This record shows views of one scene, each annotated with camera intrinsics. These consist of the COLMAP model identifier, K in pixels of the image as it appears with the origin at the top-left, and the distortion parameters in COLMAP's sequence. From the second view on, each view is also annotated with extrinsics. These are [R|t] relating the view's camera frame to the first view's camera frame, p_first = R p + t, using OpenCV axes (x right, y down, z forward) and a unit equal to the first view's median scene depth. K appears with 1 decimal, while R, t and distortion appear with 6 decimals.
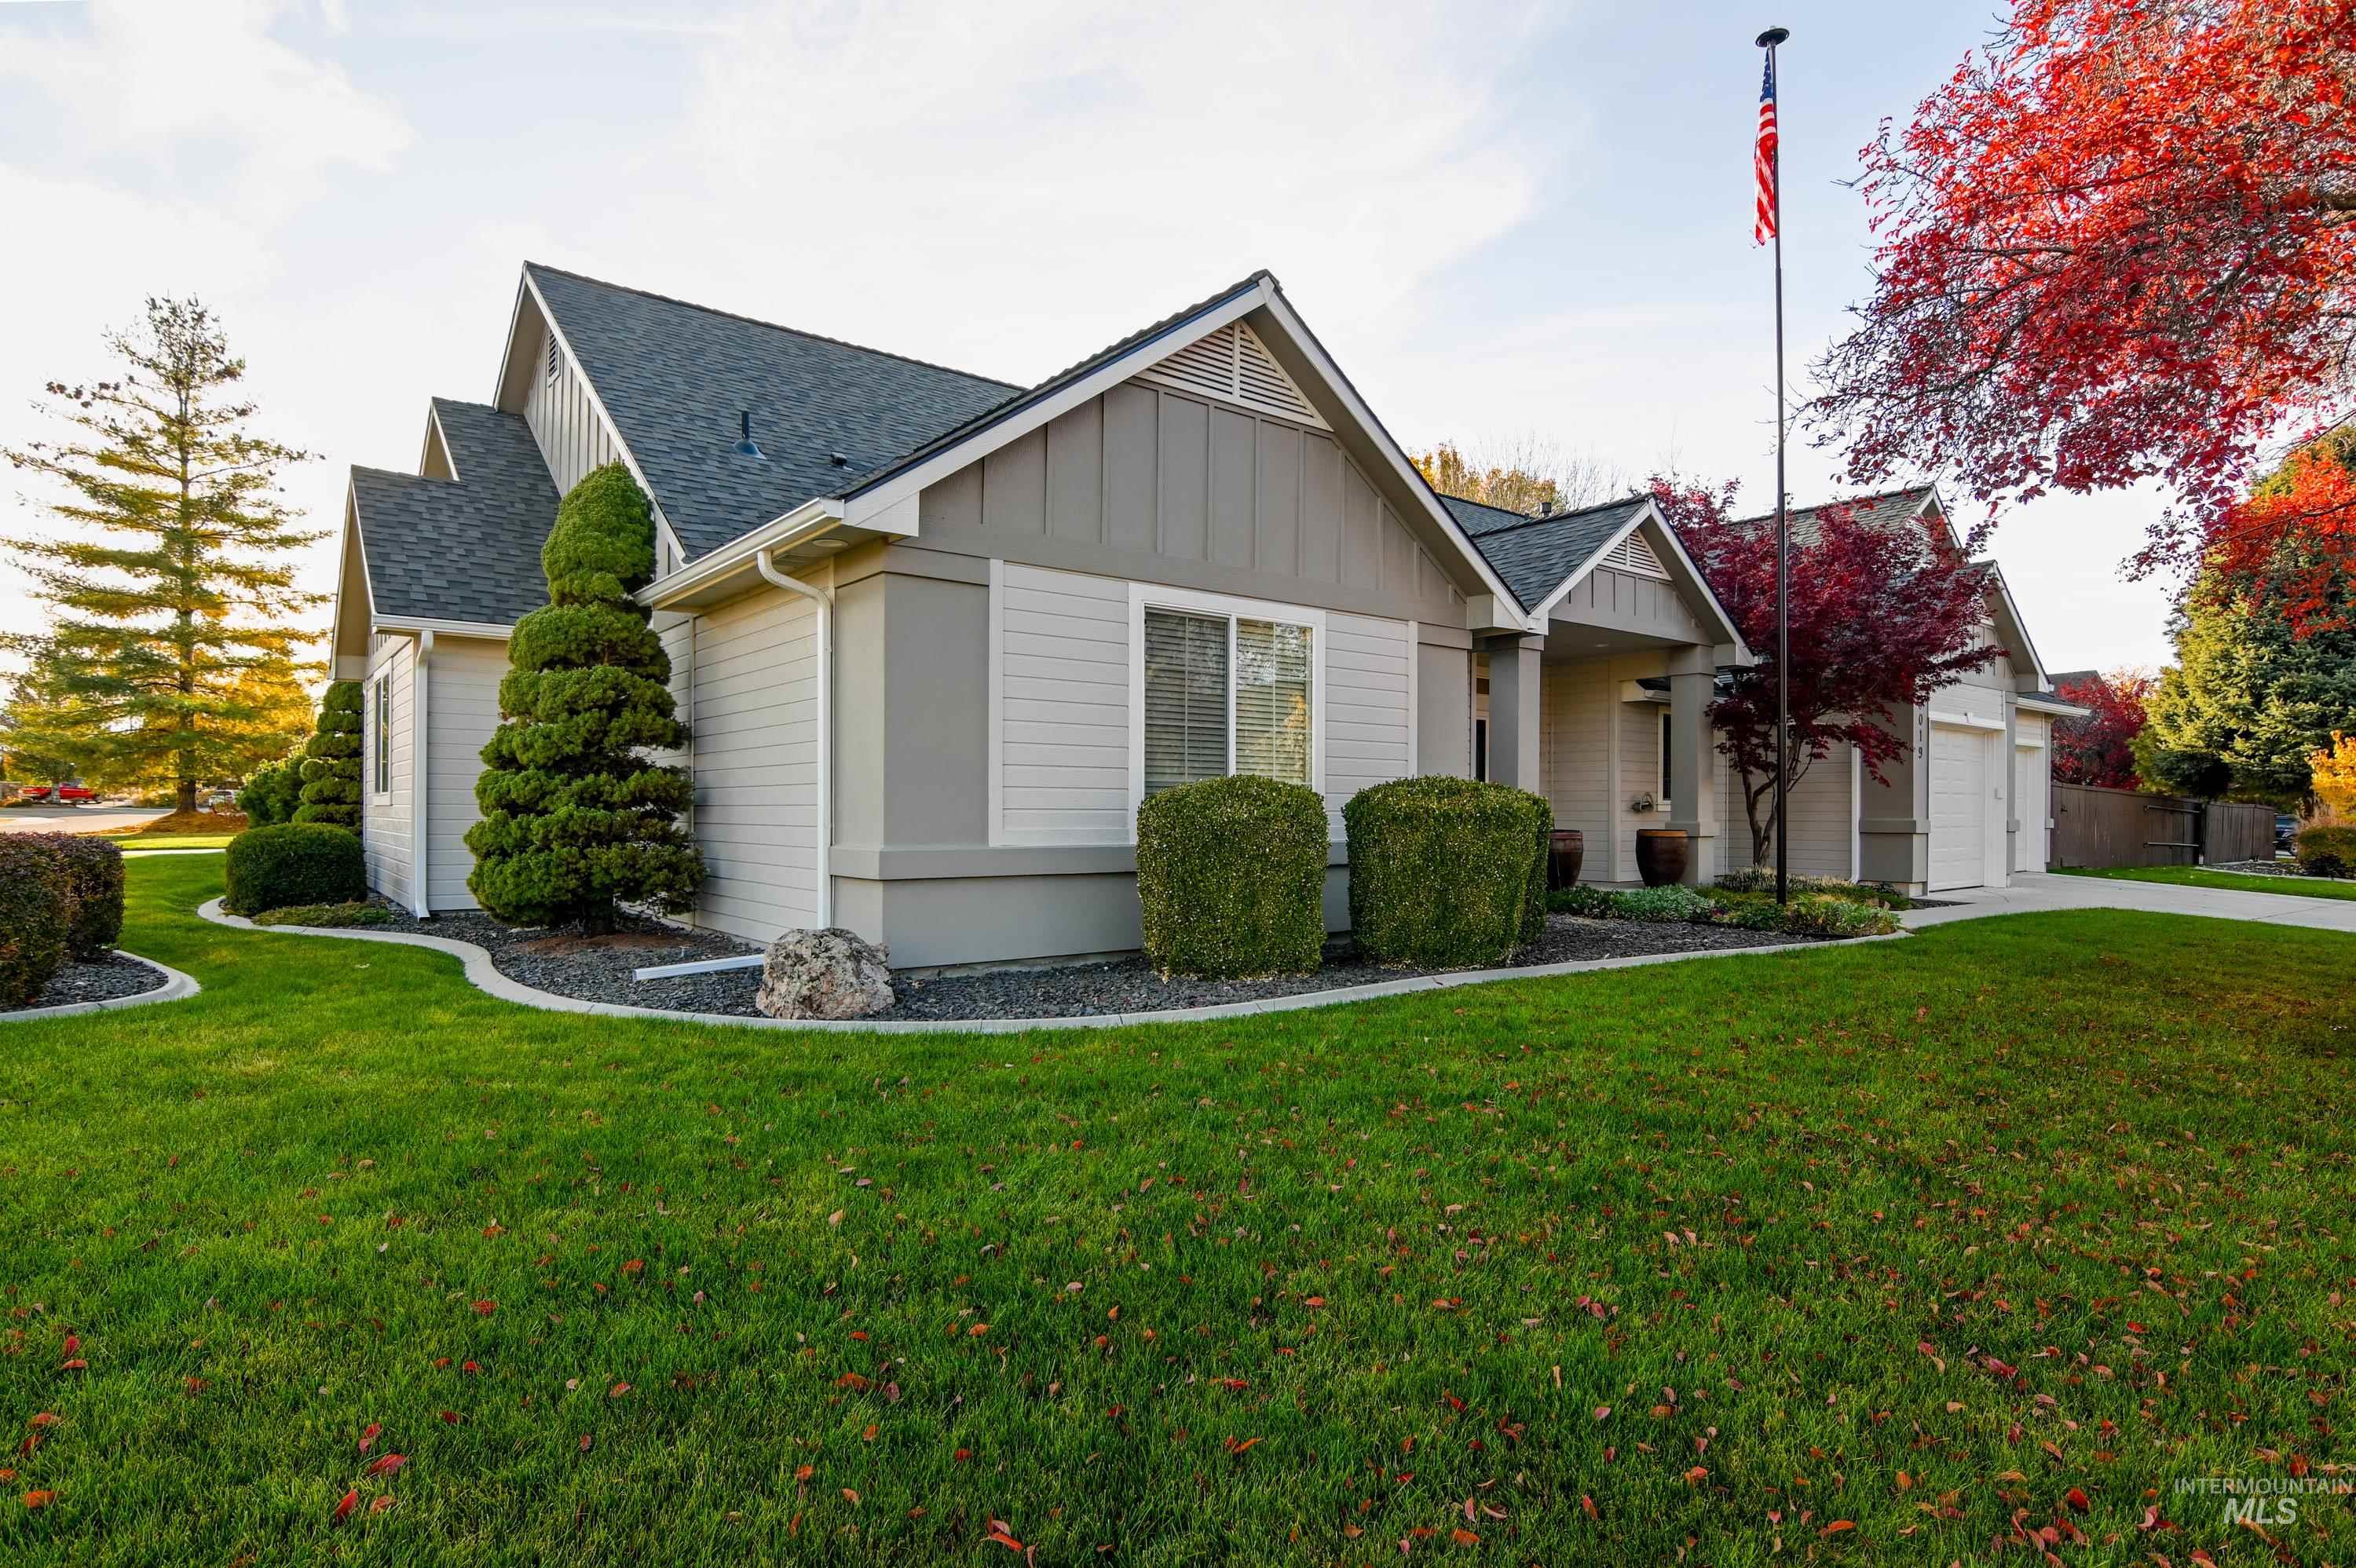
lens RADIAL K [[1383.8, 0, 1178.0], [0, 1383.8, 784.0], [0, 0, 1]] dist [-0.018405, 0.001167]
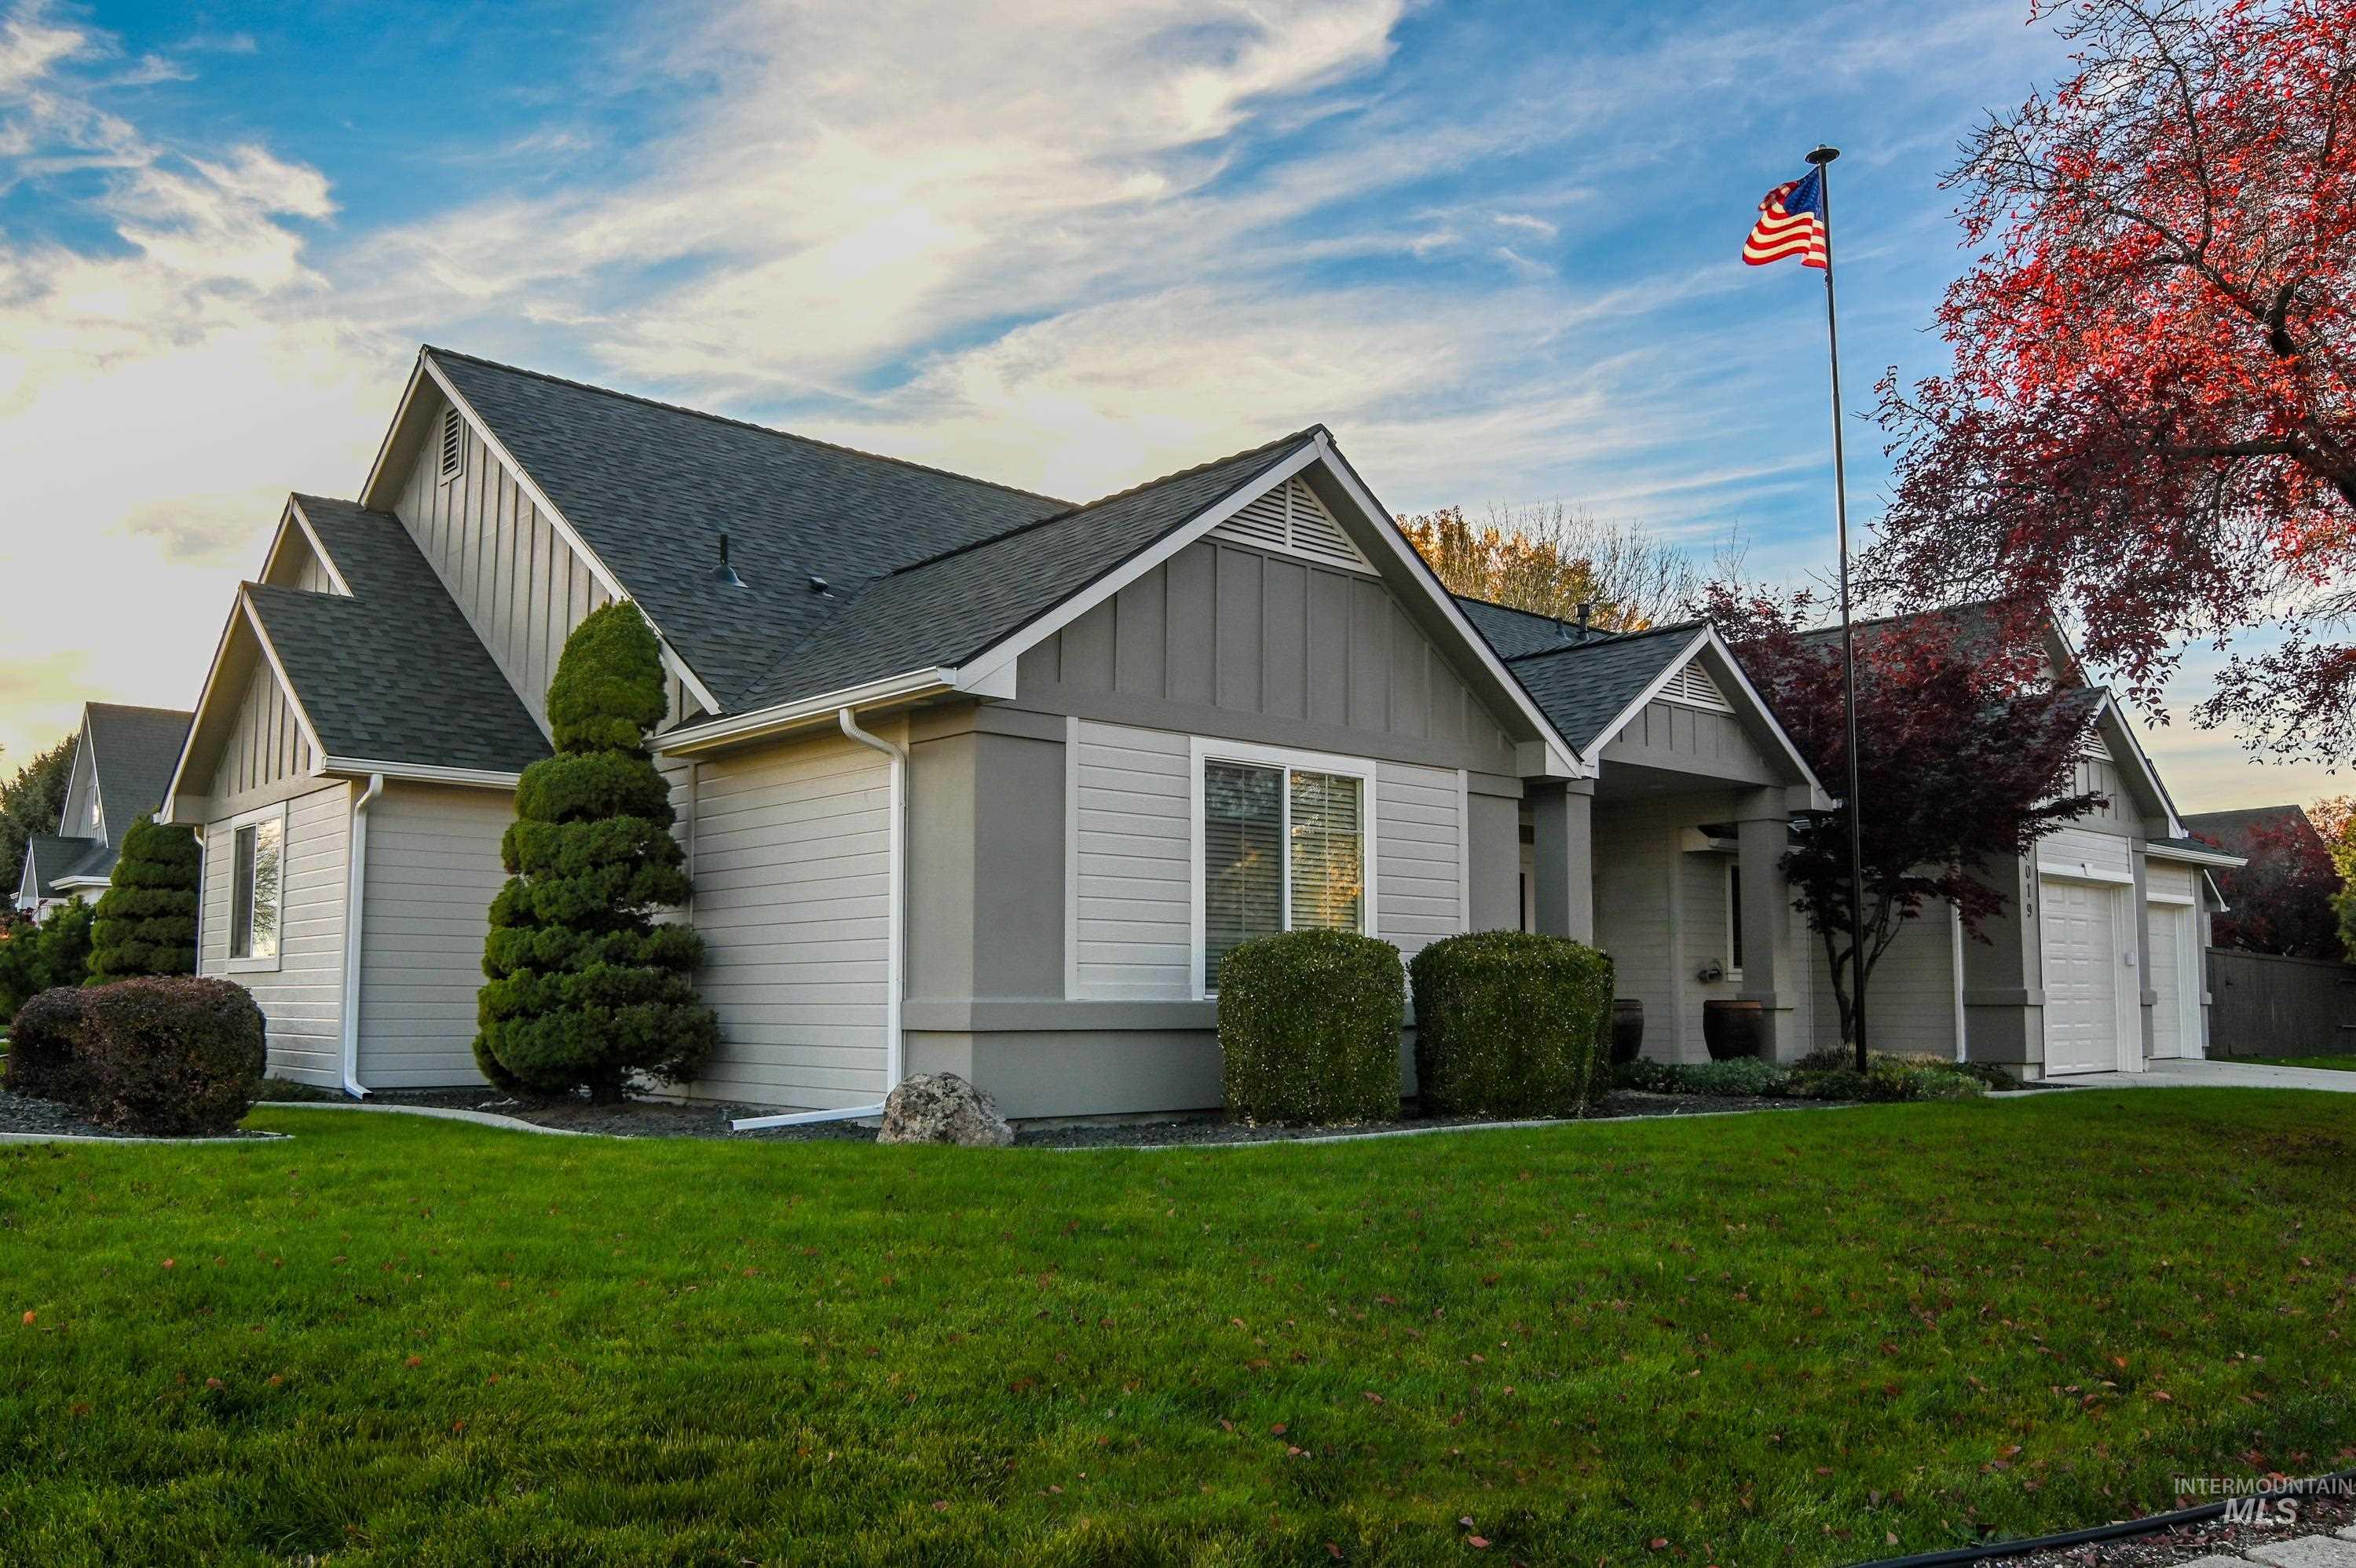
lens RADIAL K [[1799.7, 0, 1178.0], [0, 1799.7, 784.0], [0, 0, 1]] dist [-0.012769, -0.006385]
pose [[0.999299, 0.002043, 0.037388, -0.076484], [0.001518, 0.995480, -0.094962, 0.009531], [-0.037413, 0.094952, 0.994779, -0.234836]]
